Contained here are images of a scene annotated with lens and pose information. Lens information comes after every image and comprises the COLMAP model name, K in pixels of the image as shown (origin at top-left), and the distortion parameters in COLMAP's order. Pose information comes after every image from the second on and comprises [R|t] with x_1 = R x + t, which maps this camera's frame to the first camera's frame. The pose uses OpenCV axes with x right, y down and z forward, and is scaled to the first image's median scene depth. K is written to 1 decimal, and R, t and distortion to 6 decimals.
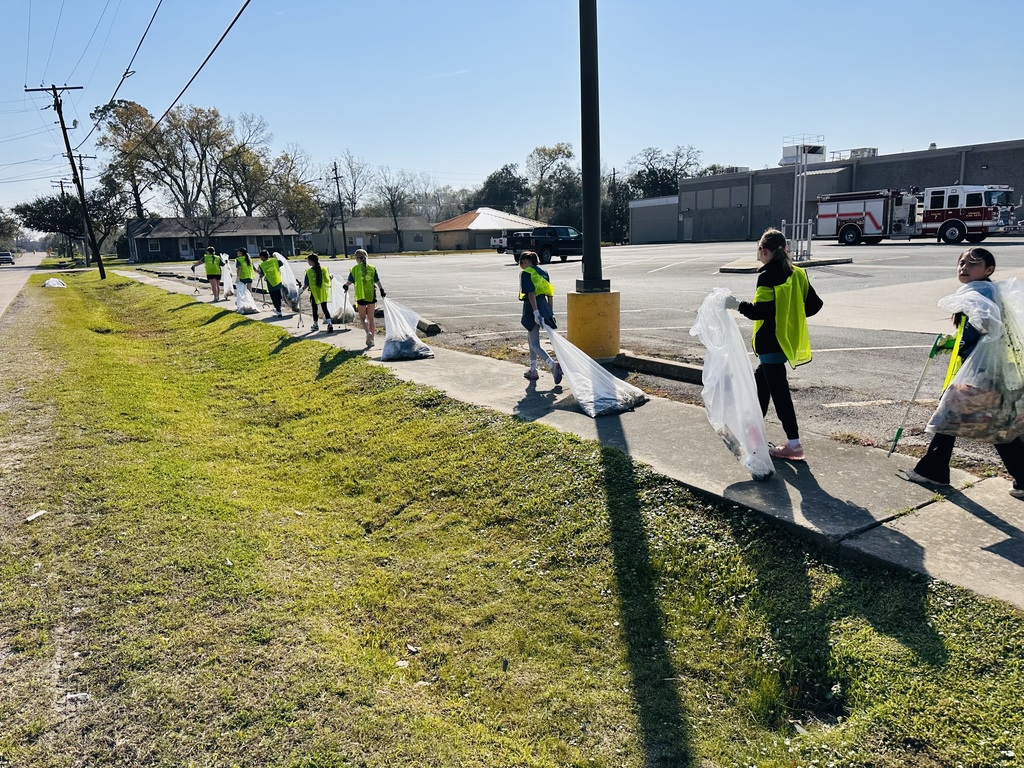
lens RADIAL K [[721.8, 0, 512.0], [0, 721.8, 384.0], [0, 0, 1]] dist [0.056939, -0.067397]
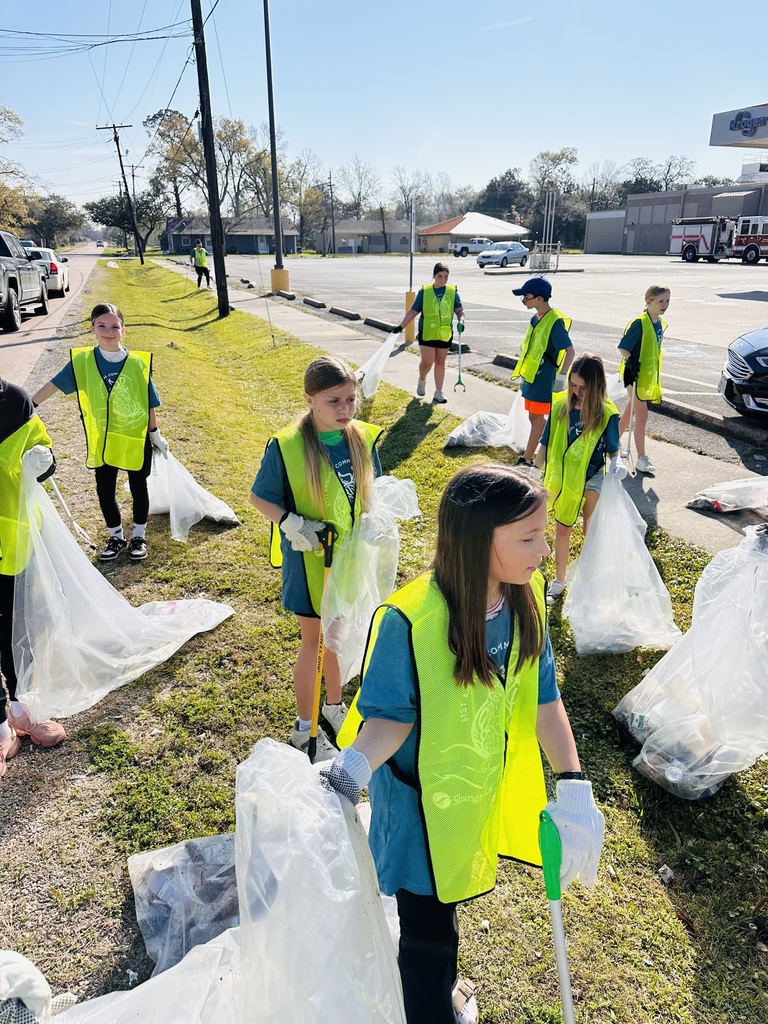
lens RADIAL K [[740.6, 0, 384.0], [0, 740.6, 512.0], [0, 0, 1]] dist [0.004115, -0.007702]
pose [[0.974632, 0.108186, -0.195931, 0.115569], [-0.076957, 0.984025, 0.160535, 0.030881], [0.210169, -0.141385, 0.967388, -0.182239]]
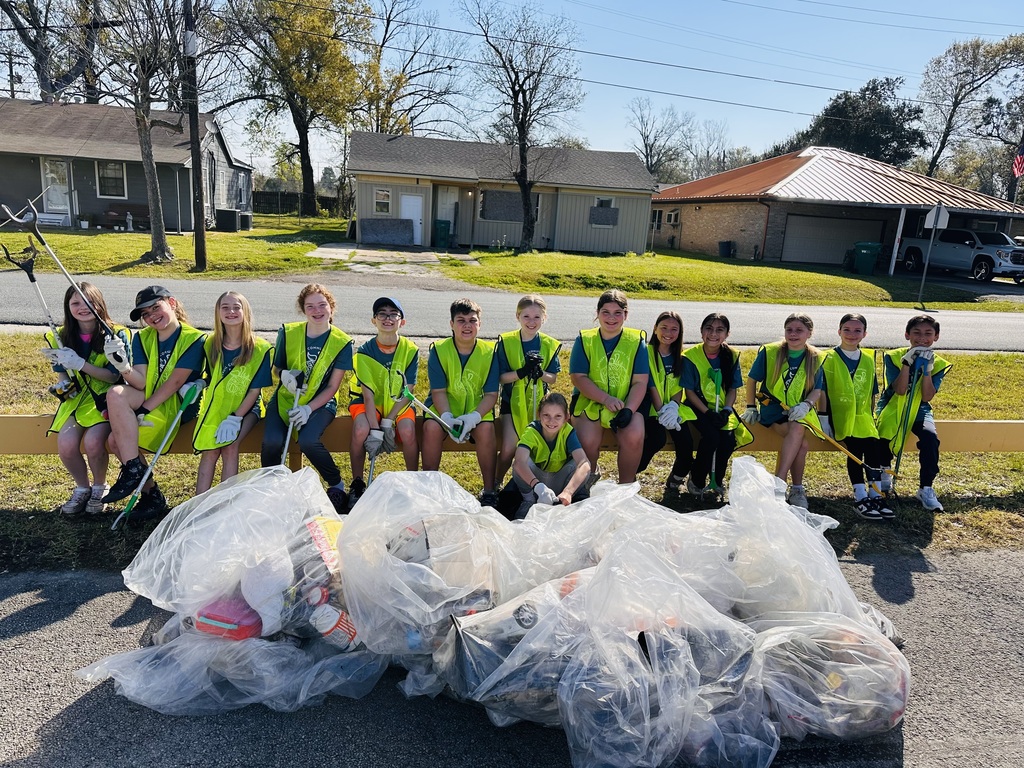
lens RADIAL K [[740.6, 0, 512.0], [0, 740.6, 384.0], [0, 0, 1]] dist [0.004115, -0.007702]
pose [[0.923516, 0.169438, -0.344107, -0.039502], [-0.161092, 0.985519, 0.052930, -0.142544], [0.348092, 0.006551, 0.937437, 0.703058]]
